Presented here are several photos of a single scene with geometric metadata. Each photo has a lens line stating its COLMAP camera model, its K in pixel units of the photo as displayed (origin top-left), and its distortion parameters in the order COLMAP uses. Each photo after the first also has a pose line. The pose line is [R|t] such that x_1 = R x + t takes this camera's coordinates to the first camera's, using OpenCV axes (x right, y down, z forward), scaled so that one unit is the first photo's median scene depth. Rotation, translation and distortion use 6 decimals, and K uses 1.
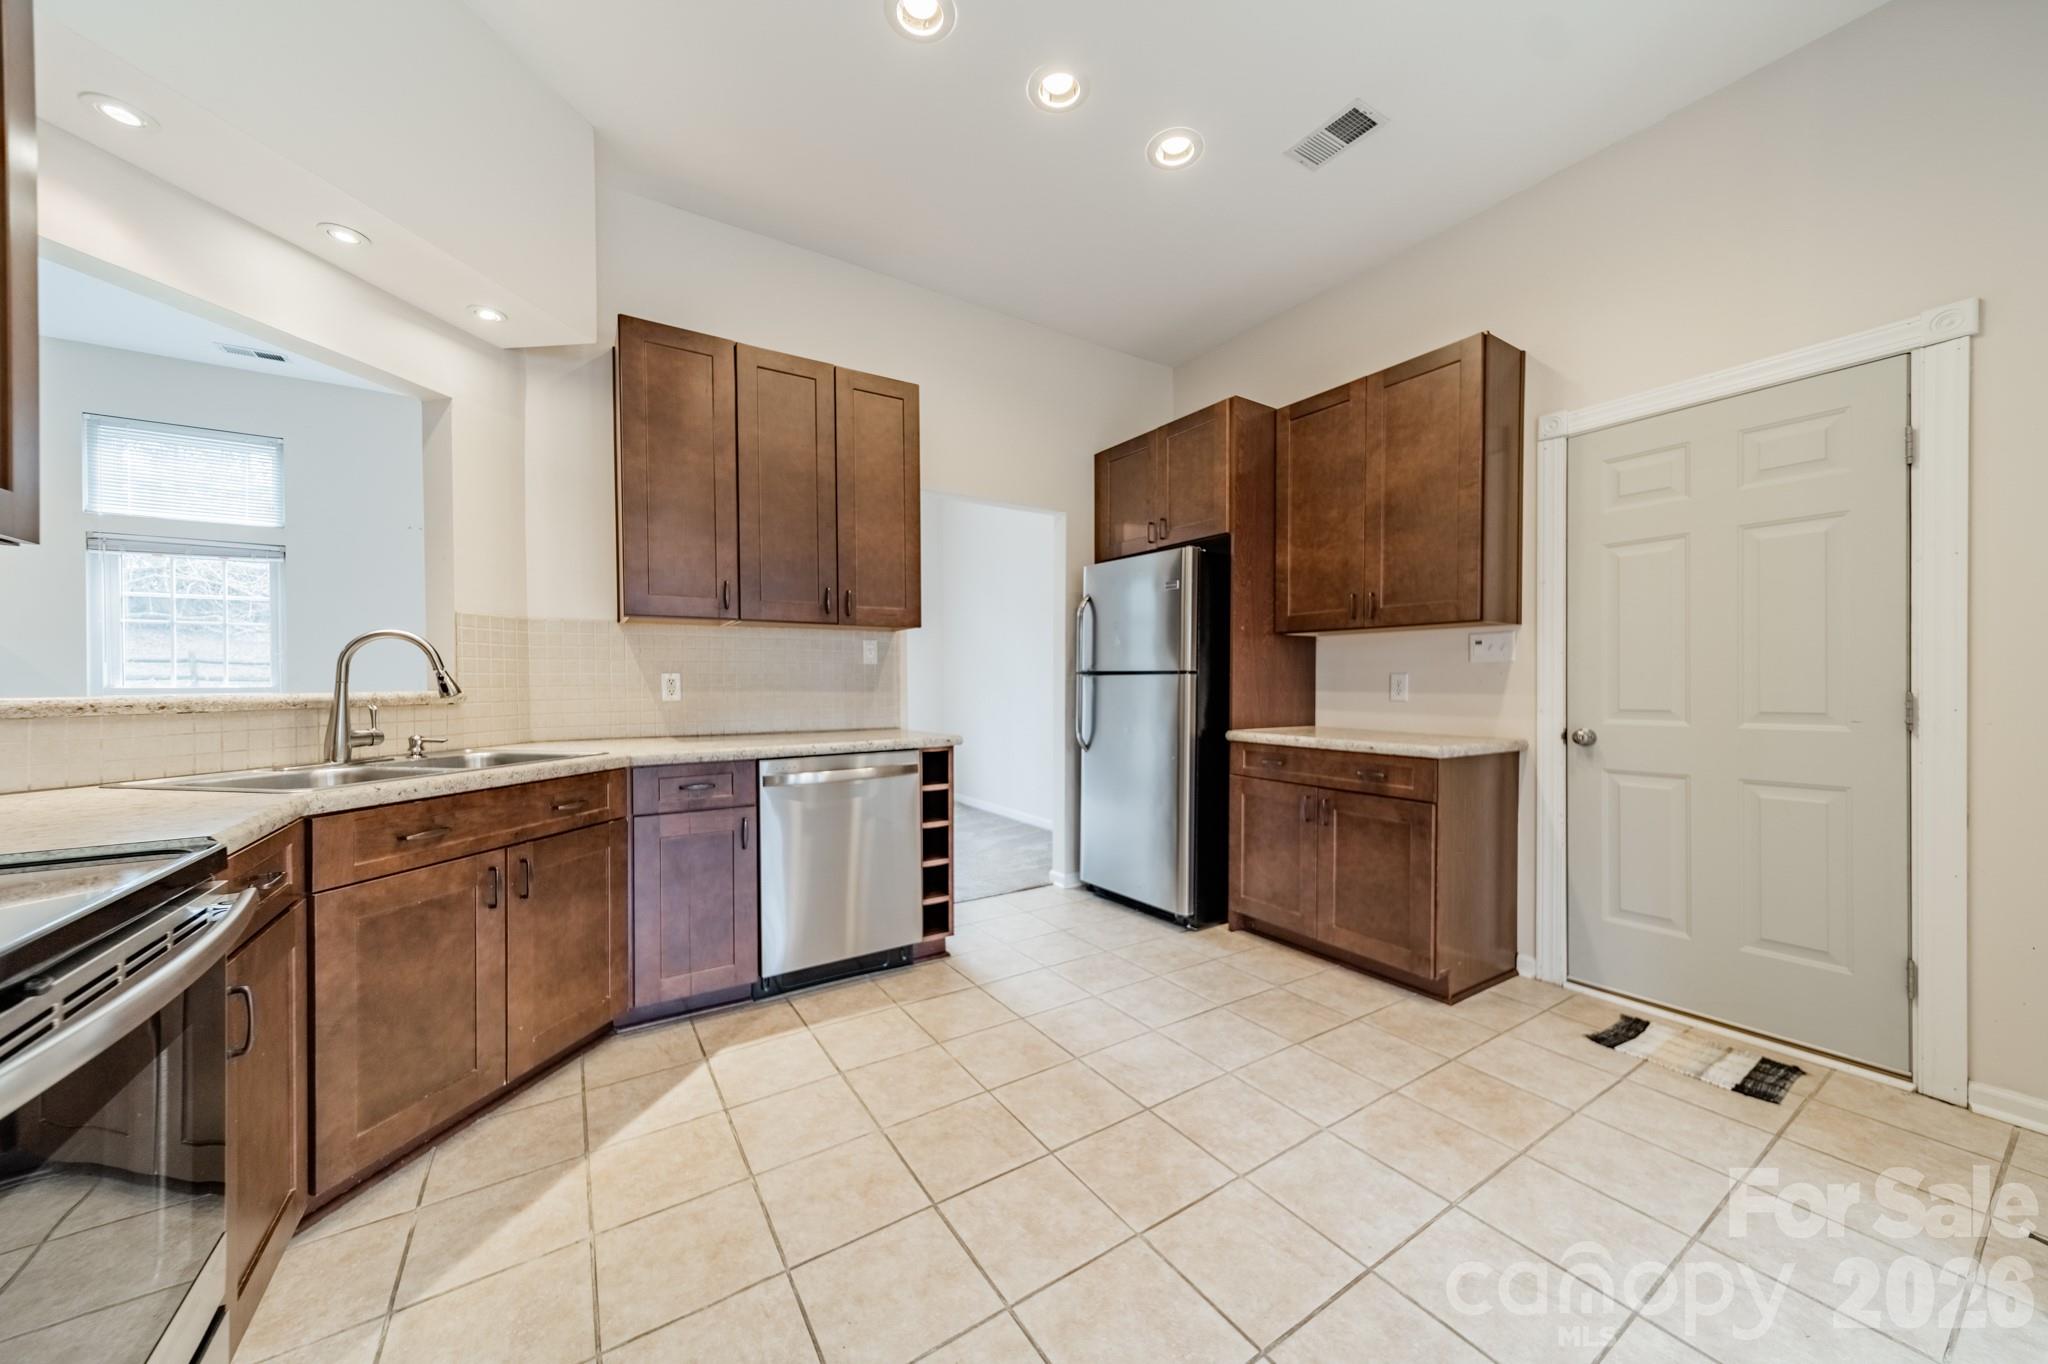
lens RADIAL K [[724.6, 0, 1016.3], [0, 724.6, 684.4], [0, 0, 1]] dist [0.008444, 0.000264]
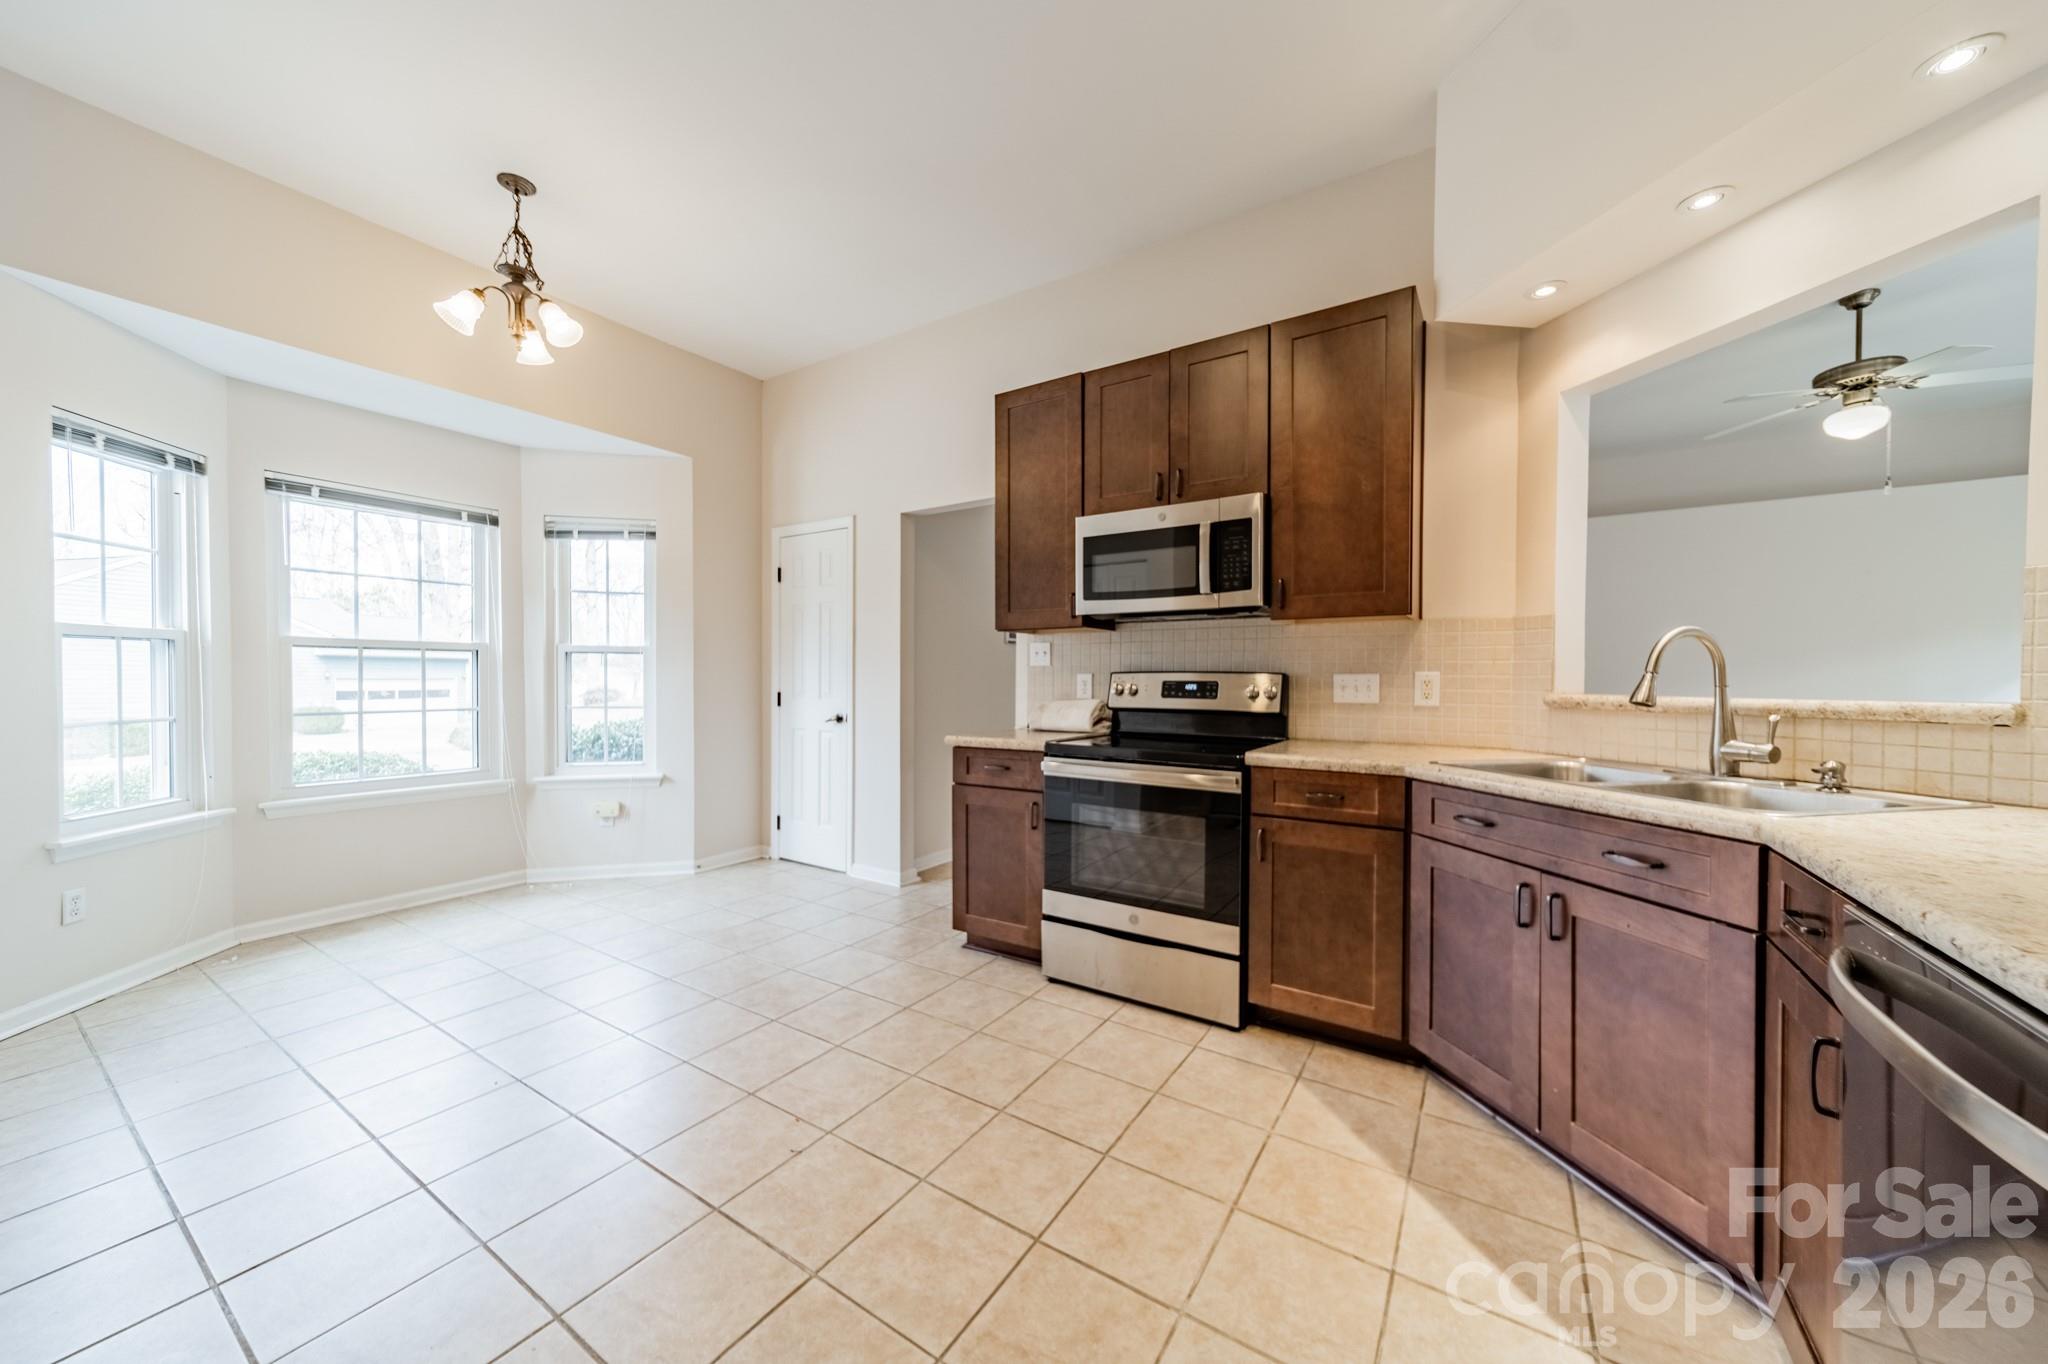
lens RADIAL K [[724.6, 0, 1038.4], [0, 724.6, 689.0], [0, 0, 1]] dist [0.008444, 0.000264]
pose [[-0.902095, 0.002438, -0.431530, 0.304615], [-0.005596, 0.999834, 0.017347, -0.014692], [0.431500, 0.018063, -0.901932, 1.924962]]
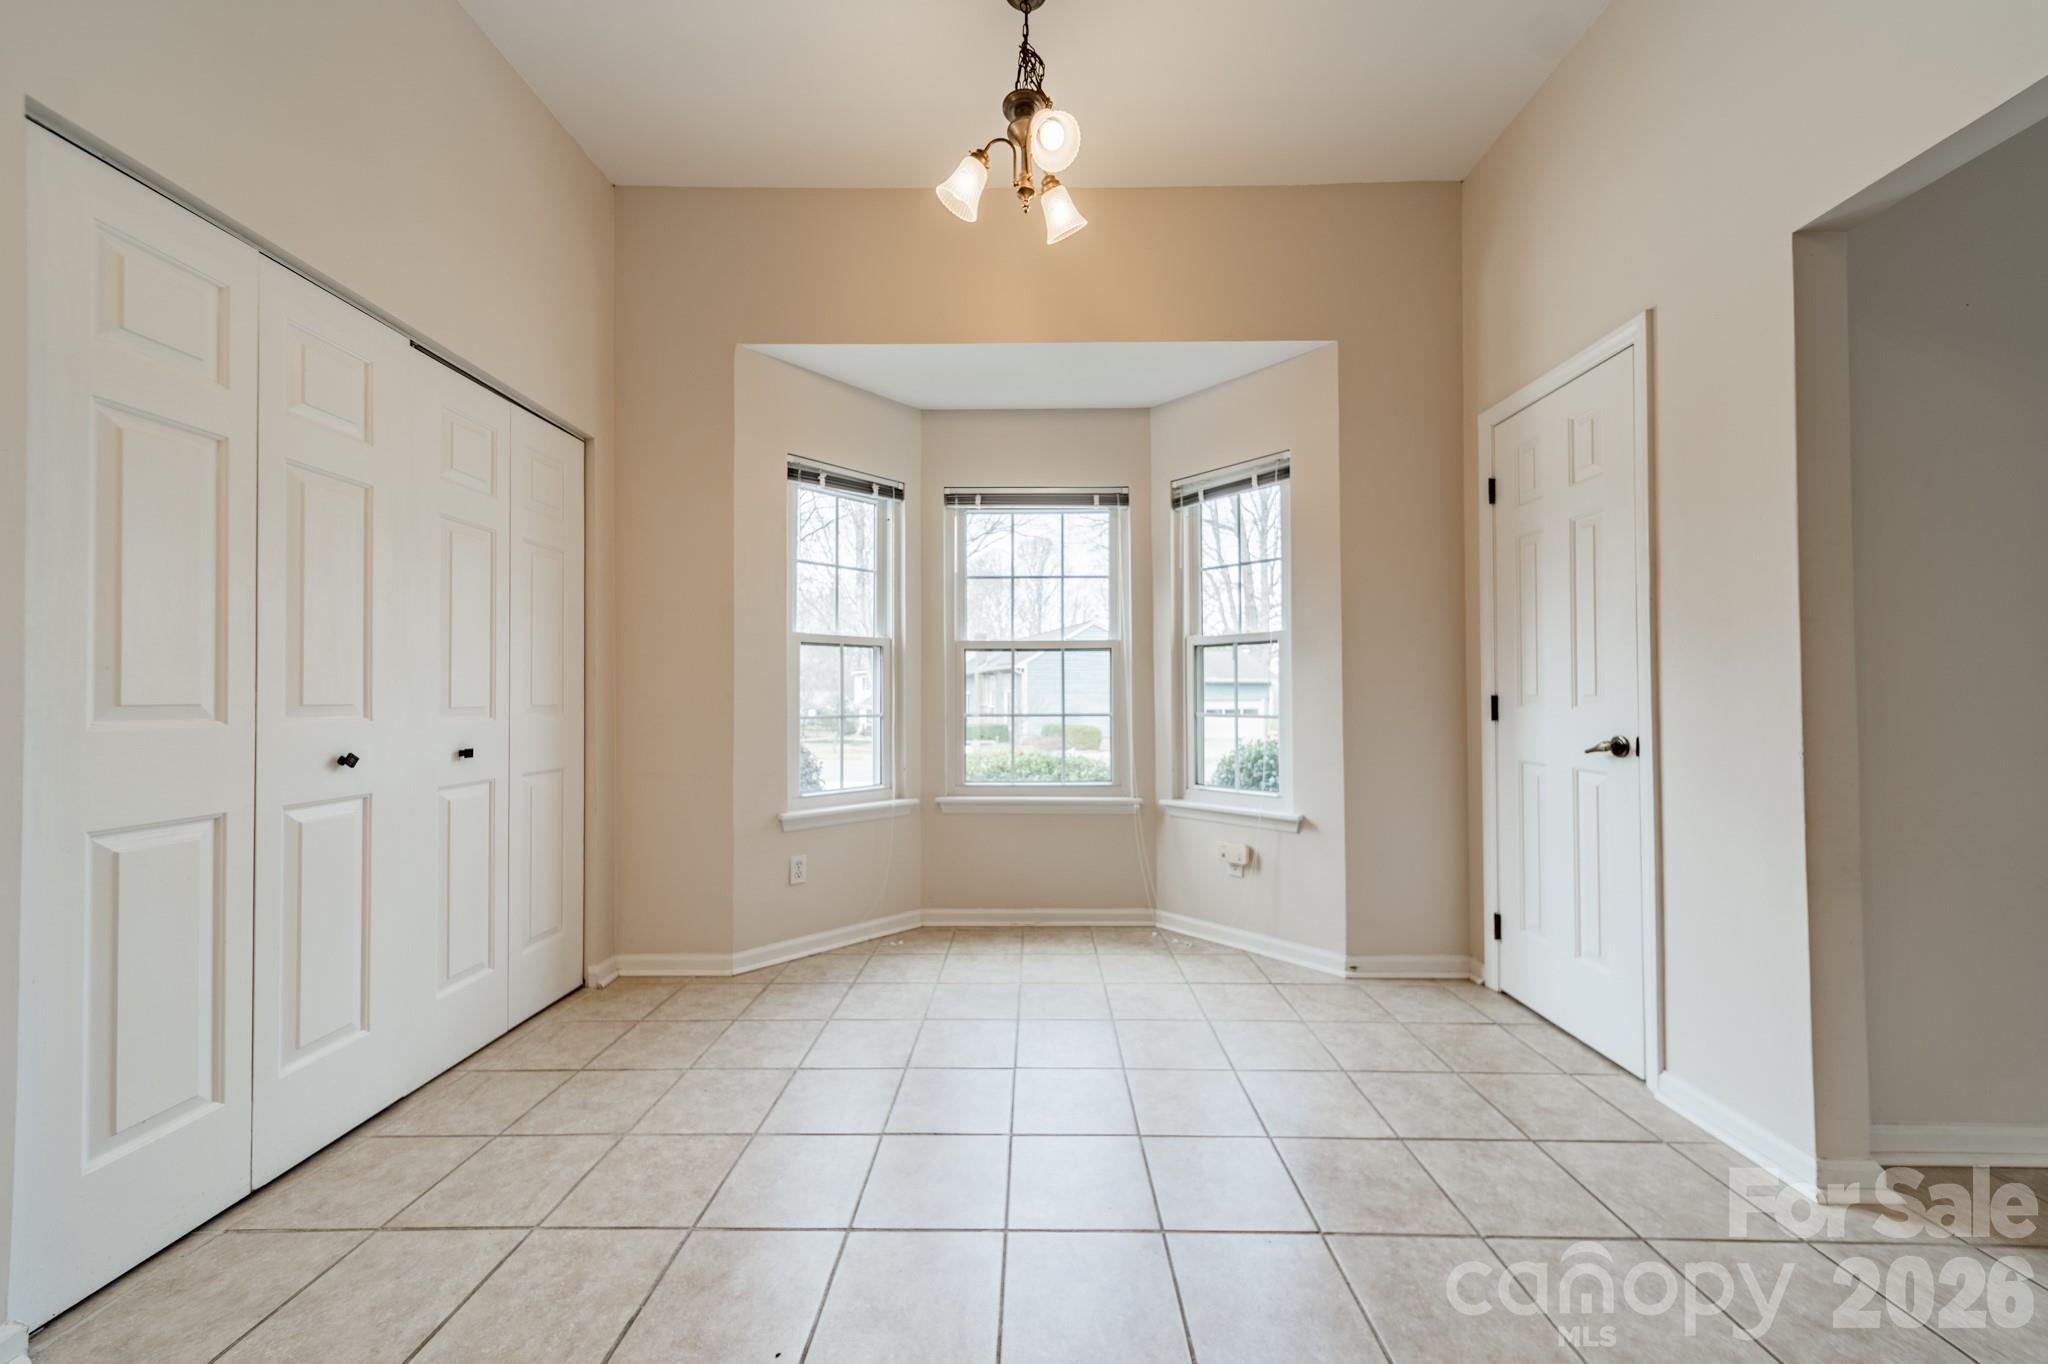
lens RADIAL K [[724.6, 0, 1022.9], [0, 724.6, 684.8], [0, 0, 1]] dist [0.008444, 0.000264]
pose [[-0.842457, 0.012144, 0.538626, 0.218848], [0.002858, 0.999833, -0.018073, 0.005408], [-0.538756, -0.013687, -0.842351, 1.616954]]
